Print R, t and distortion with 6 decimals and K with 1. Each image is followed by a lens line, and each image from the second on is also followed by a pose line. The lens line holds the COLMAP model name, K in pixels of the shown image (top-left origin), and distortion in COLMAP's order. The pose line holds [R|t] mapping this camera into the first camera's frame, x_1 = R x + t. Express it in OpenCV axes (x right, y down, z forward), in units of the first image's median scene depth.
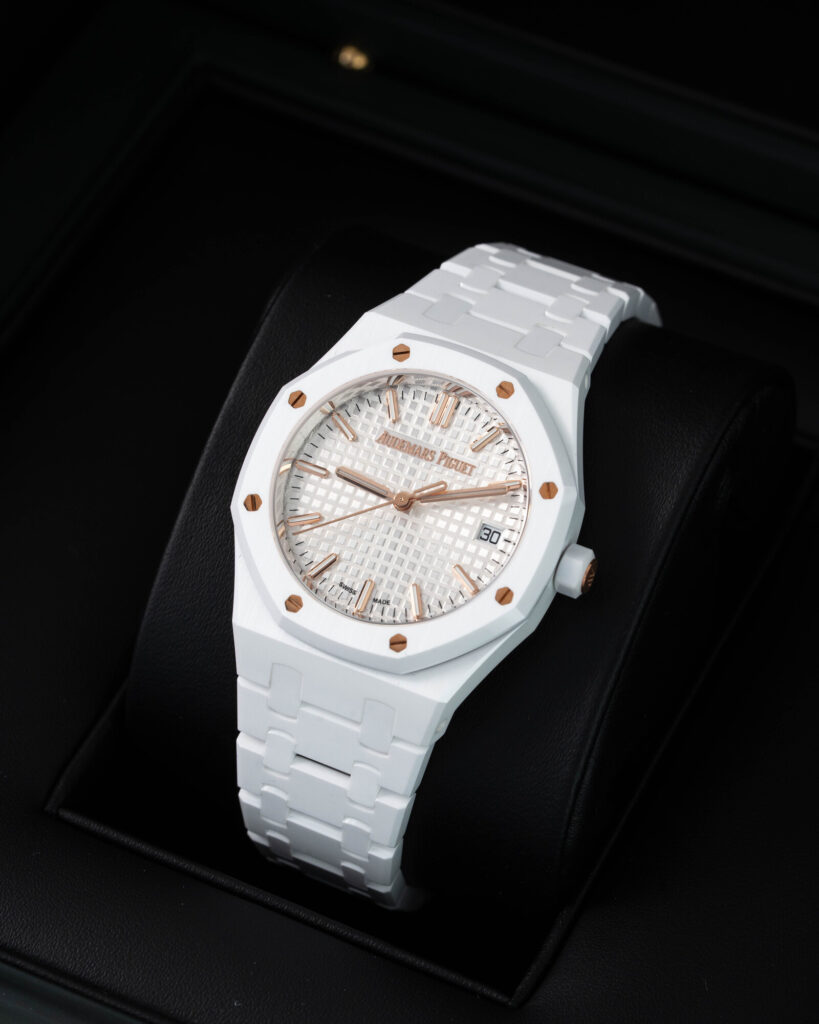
lens RADIAL K [[5349.2, 0, 410.9], [0, 5349.2, 513.4], [0, 0, 1]] dist [-0.008790, 0.000000]
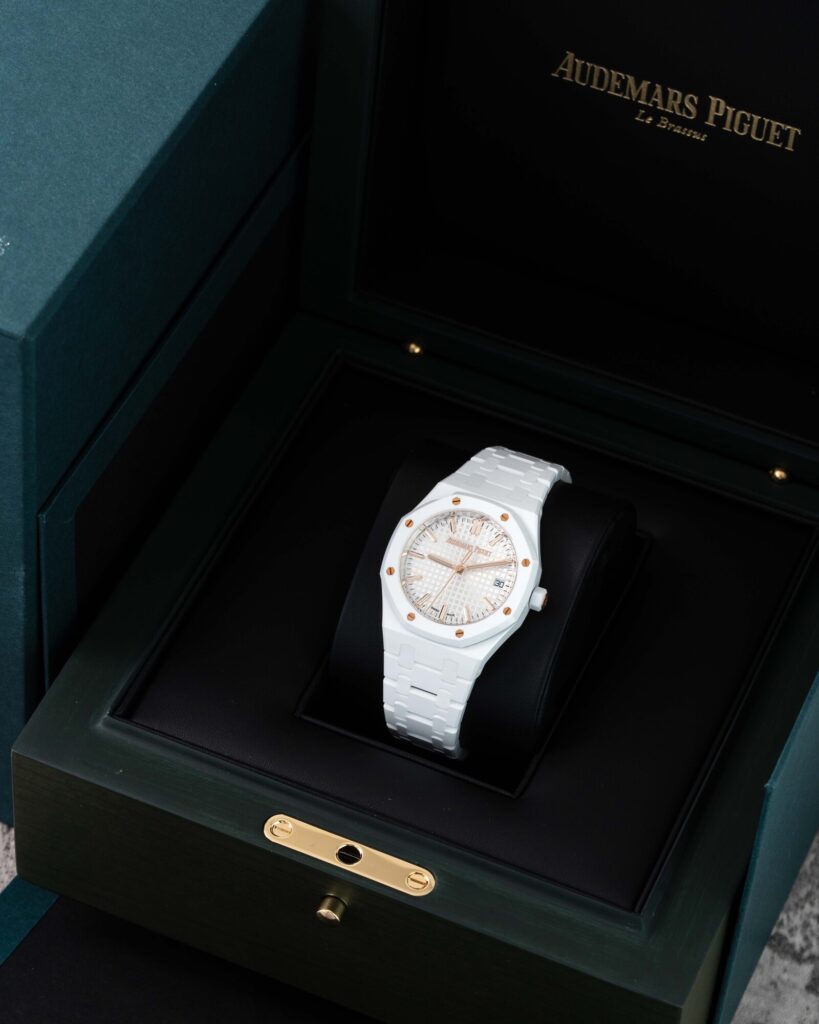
lens RADIAL K [[5349.2, 0, 408.7], [0, 5349.2, 510.8], [0, 0, 1]] dist [-0.008790, 0.000000]
pose [[0.999178, -0.022240, 0.033884, -0.095163], [0.022446, 0.999732, -0.005705, -0.013963], [-0.033748, 0.006461, 0.999409, -1.181523]]
